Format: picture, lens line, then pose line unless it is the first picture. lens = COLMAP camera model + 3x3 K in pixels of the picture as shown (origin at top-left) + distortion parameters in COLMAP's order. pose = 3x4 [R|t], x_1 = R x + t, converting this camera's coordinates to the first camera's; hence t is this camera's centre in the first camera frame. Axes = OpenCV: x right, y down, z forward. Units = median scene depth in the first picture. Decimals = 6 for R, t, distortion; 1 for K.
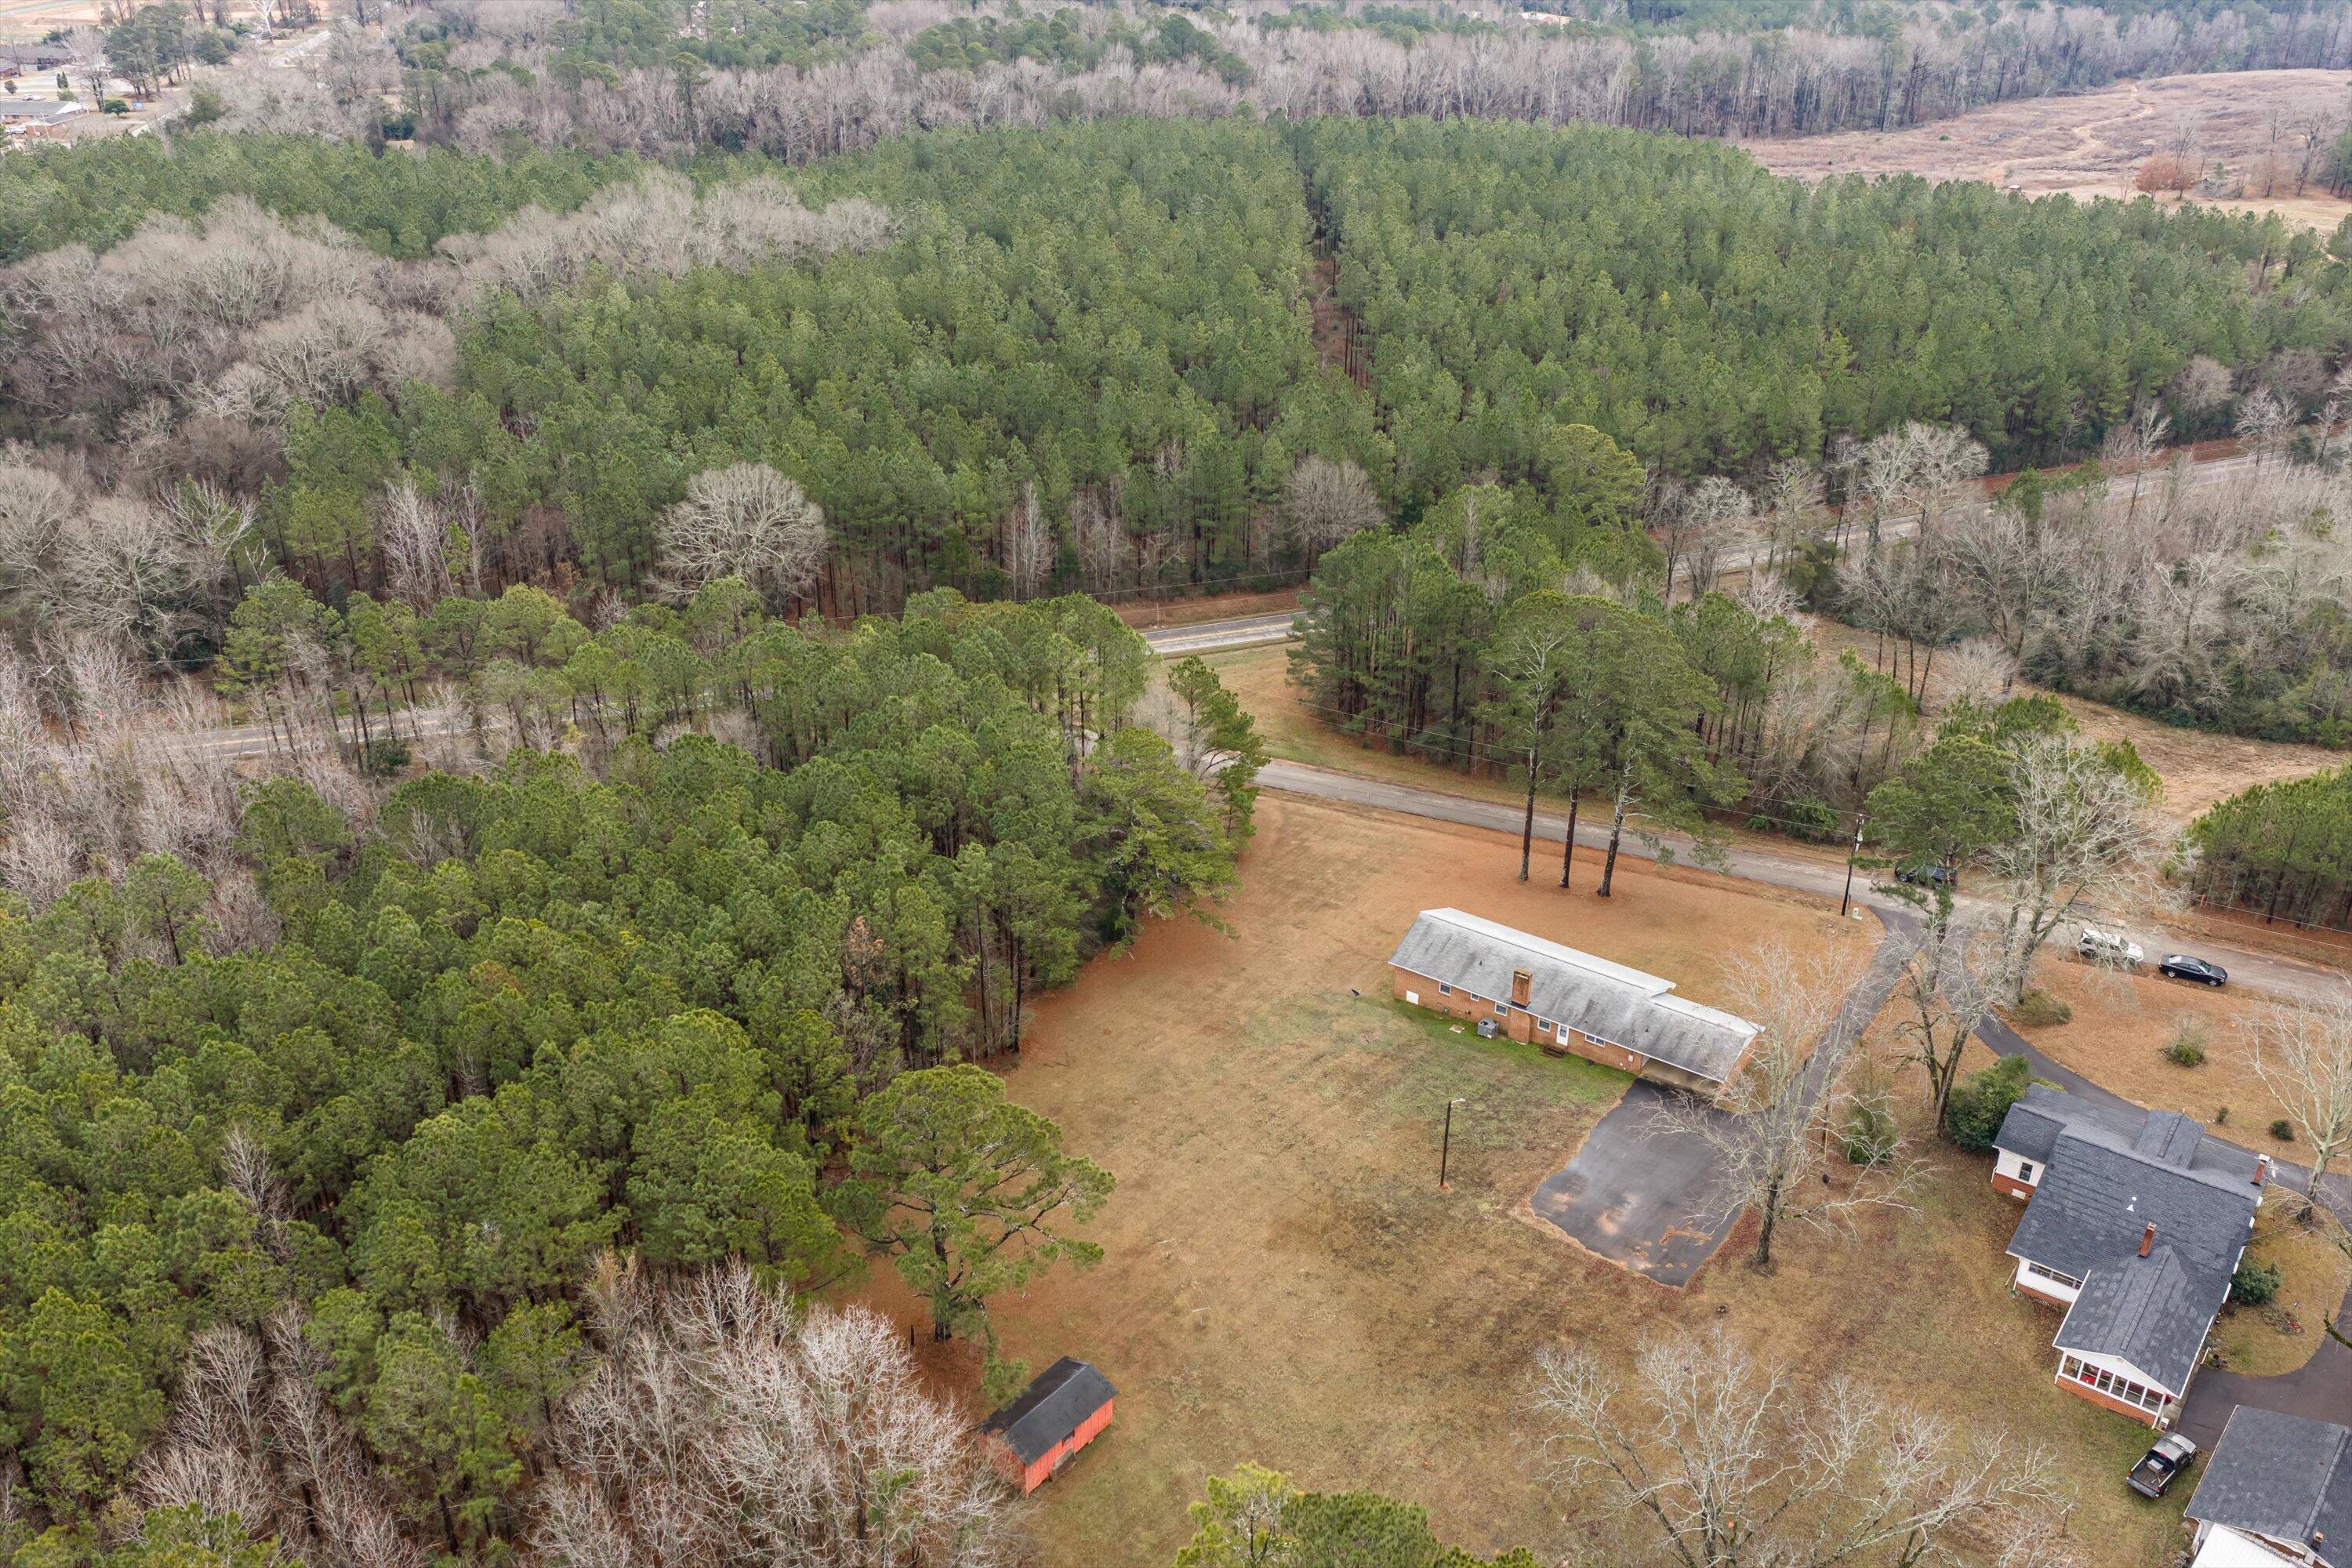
lens RADIAL K [[1950.2, 0, 1170.6], [0, 1950.2, 793.2], [0, 0, 1]] dist [0.026222, -0.046391]
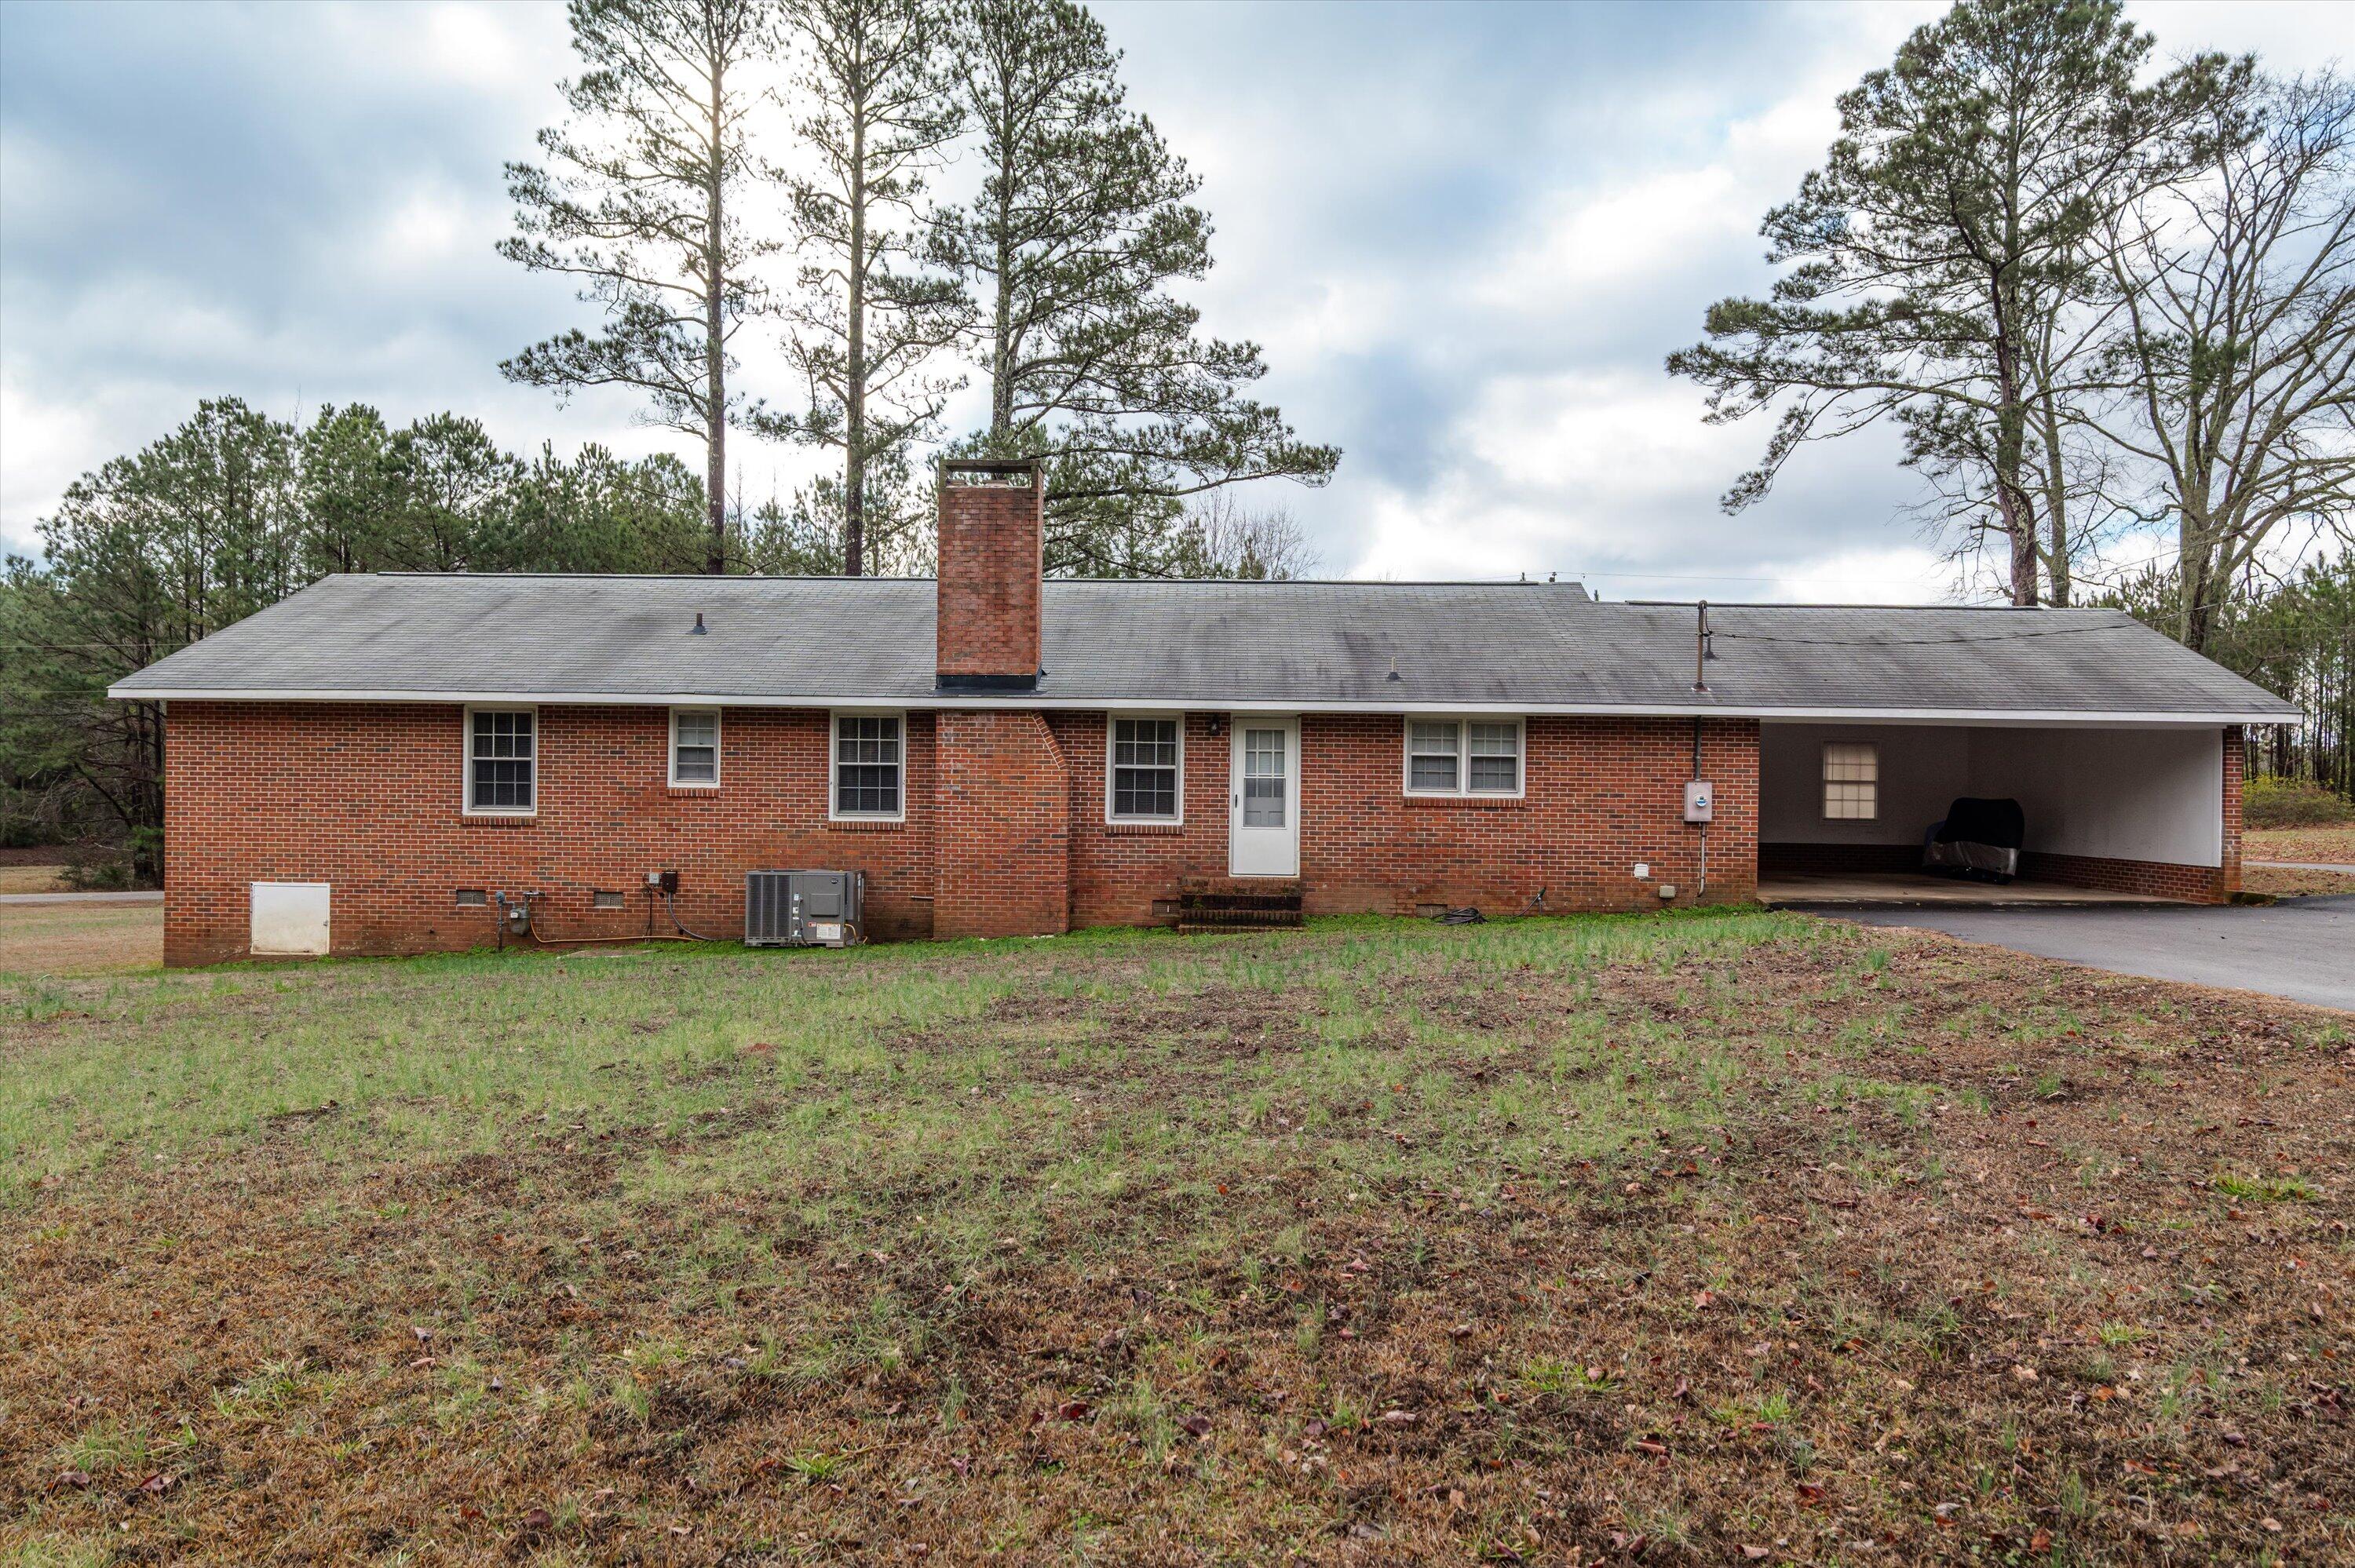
lens RADIAL K [[1613.8, 0, 1177.2], [0, 1613.8, 772.9], [0, 0, 1]] dist [0.004789, -0.000493]
pose [[0.836019, 0.007420, 0.548650, 0.112797], [0.246418, 0.888325, -0.387500, 0.167264], [-0.490255, 0.459155, 0.740828, 0.865776]]
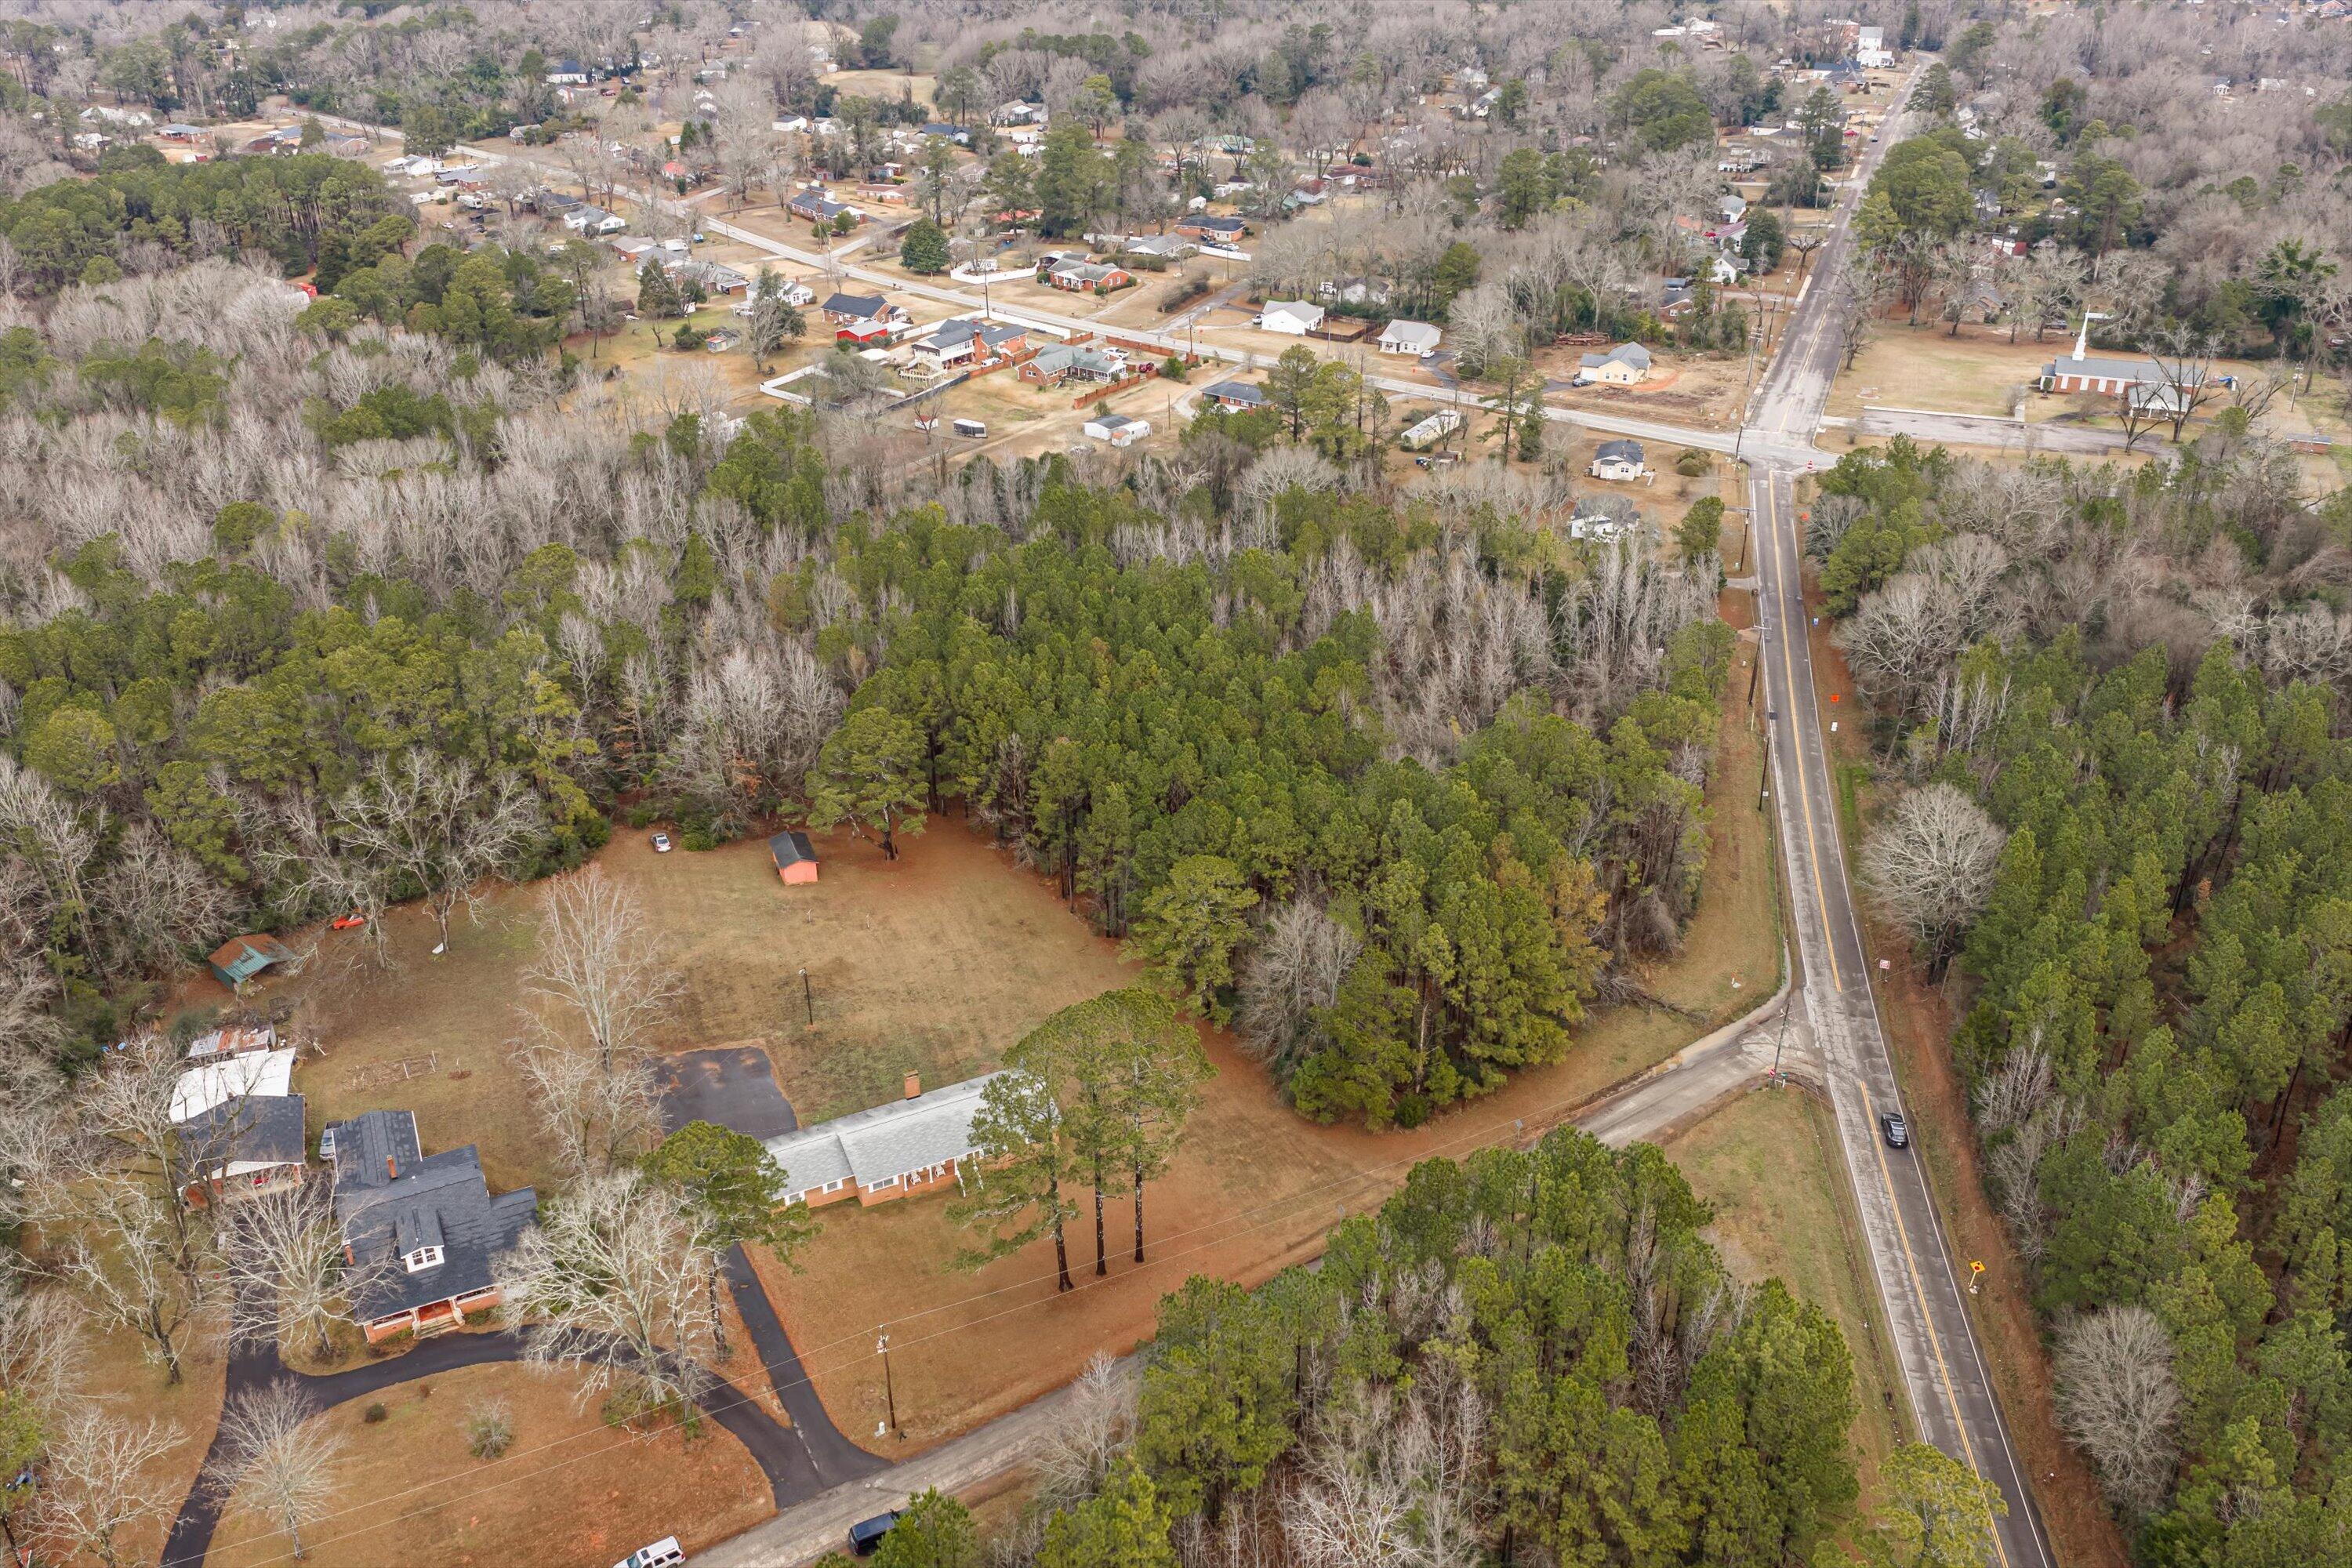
lens RADIAL K [[1950.2, 0, 1177.8], [0, 1950.2, 779.8], [0, 0, 1]] dist [0.026222, -0.046391]
pose [[-0.476087, 0.404817, -0.780682, 0.954556], [-0.399022, 0.691656, 0.601991, -0.819498], [0.783660, 0.598109, -0.167758, 1.182168]]
